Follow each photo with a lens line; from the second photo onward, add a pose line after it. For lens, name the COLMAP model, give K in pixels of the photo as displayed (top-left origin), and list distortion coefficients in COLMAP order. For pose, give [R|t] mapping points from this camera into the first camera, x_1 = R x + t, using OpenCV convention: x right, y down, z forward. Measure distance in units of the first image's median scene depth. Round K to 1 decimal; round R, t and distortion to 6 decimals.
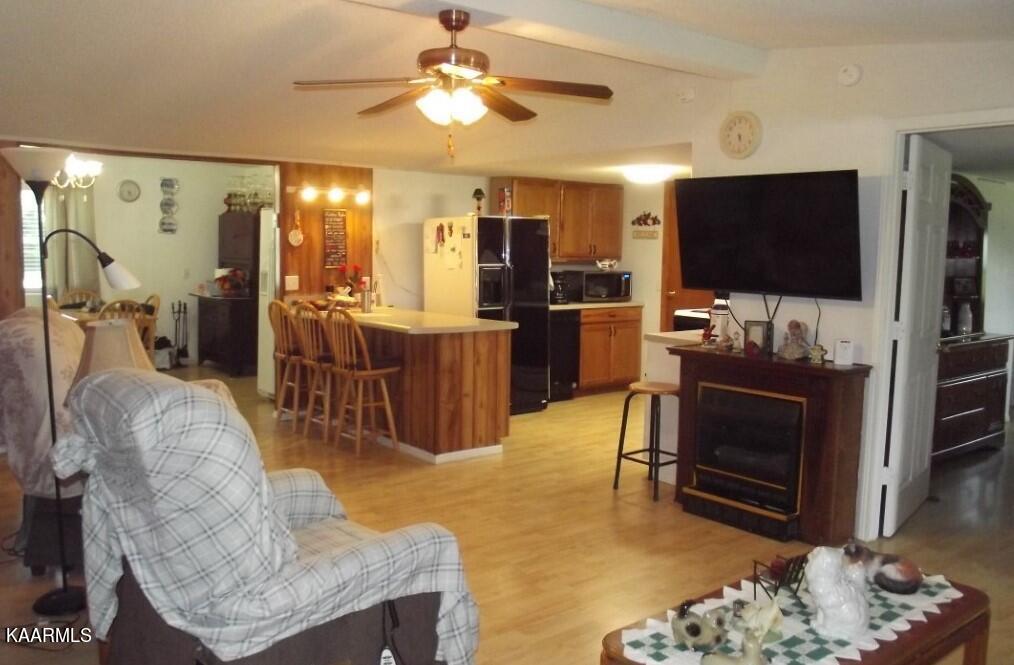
lens RADIAL K [[855.2, 0, 507.0], [0, 855.2, 332.5], [0, 0, 1]] dist [-0.094729, -0.000709]
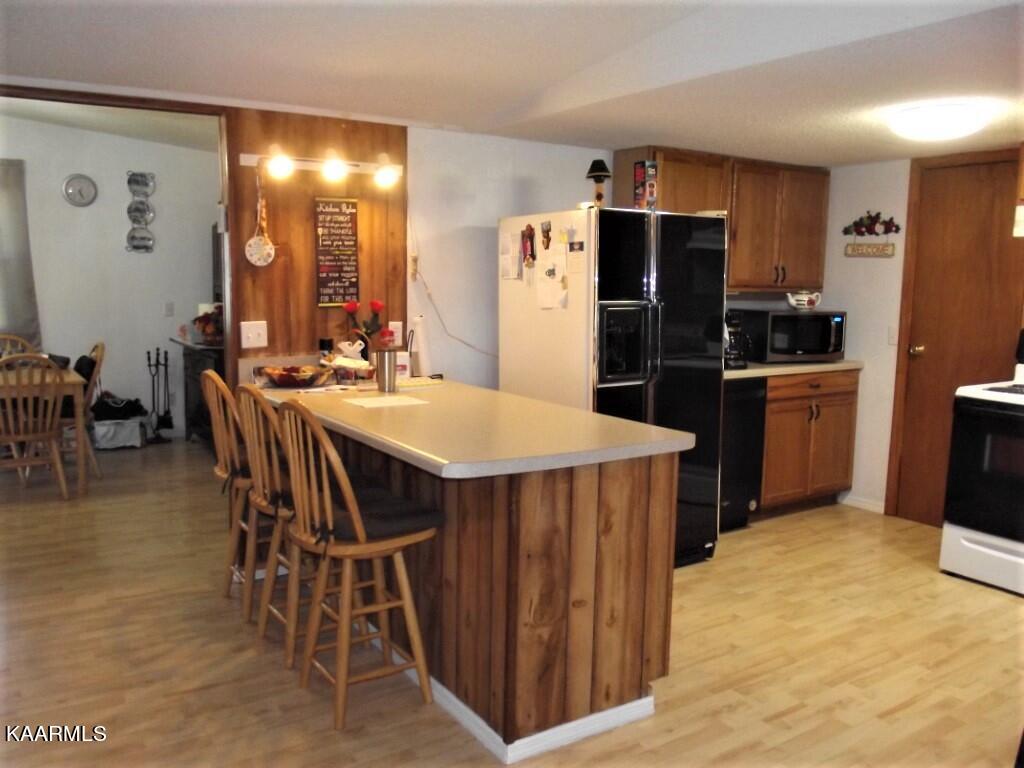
lens RADIAL K [[848.9, 0, 511.2], [0, 848.9, 392.3], [0, 0, 1]] dist [-0.058375, 0.020076]
pose [[0.994544, 0.013071, -0.103501, -0.031729], [-0.009282, 0.999272, 0.037008, -0.041400], [0.103909, -0.035845, 0.993941, 0.462923]]
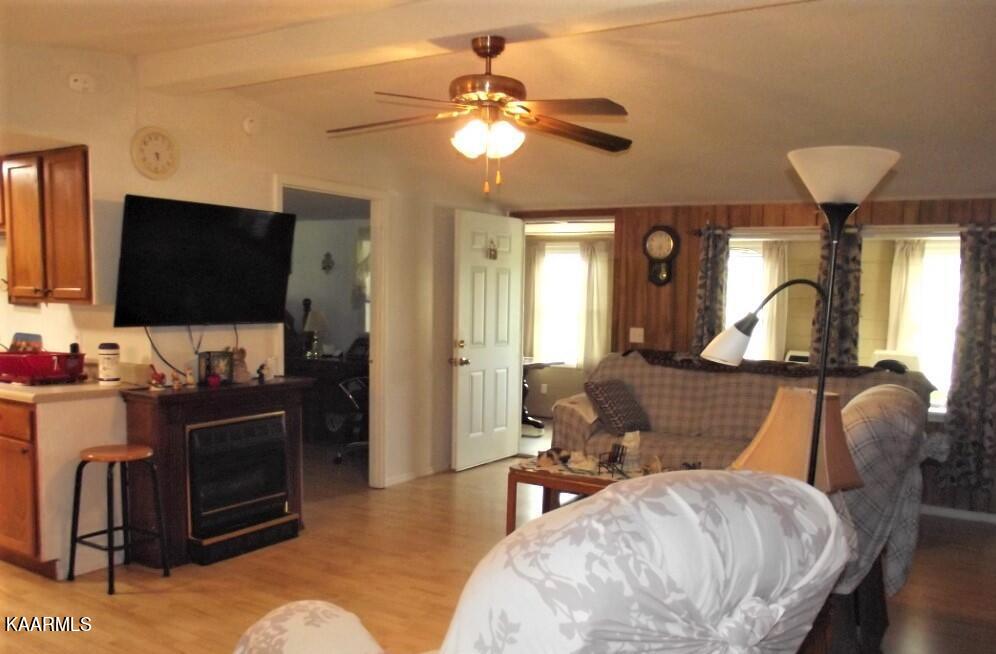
lens RADIAL K [[834.7, 0, 517.6], [0, 834.7, 392.2], [0, 0, 1]] dist [-0.052886, 0.004849]
pose [[-0.344591, -0.139337, 0.928355, -0.480653], [0.063745, 0.983167, 0.171226, -0.071845], [-0.936586, 0.118181, -0.329908, 0.641582]]
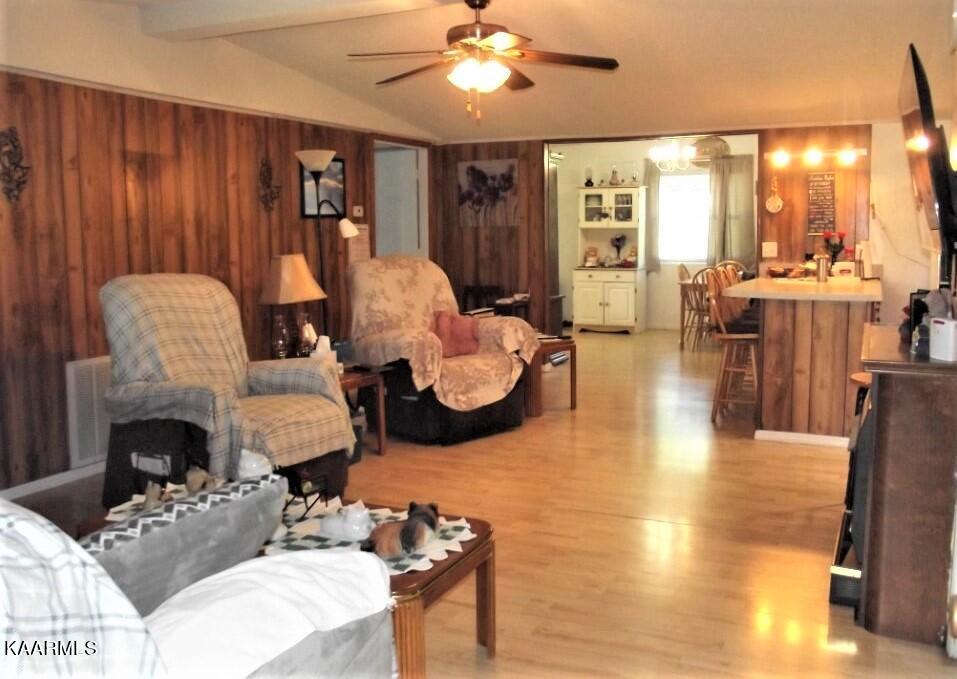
lens RADIAL K [[858.5, 0, 478.5], [0, 858.5, 339.5], [0, 0, 1]] dist [-0.135670, 0.007017]
pose [[0.427241, 0.088445, -0.899802, 0.481755], [-0.072102, 0.995367, 0.063603, 0.007659], [0.901258, 0.037704, 0.431639, 0.263447]]
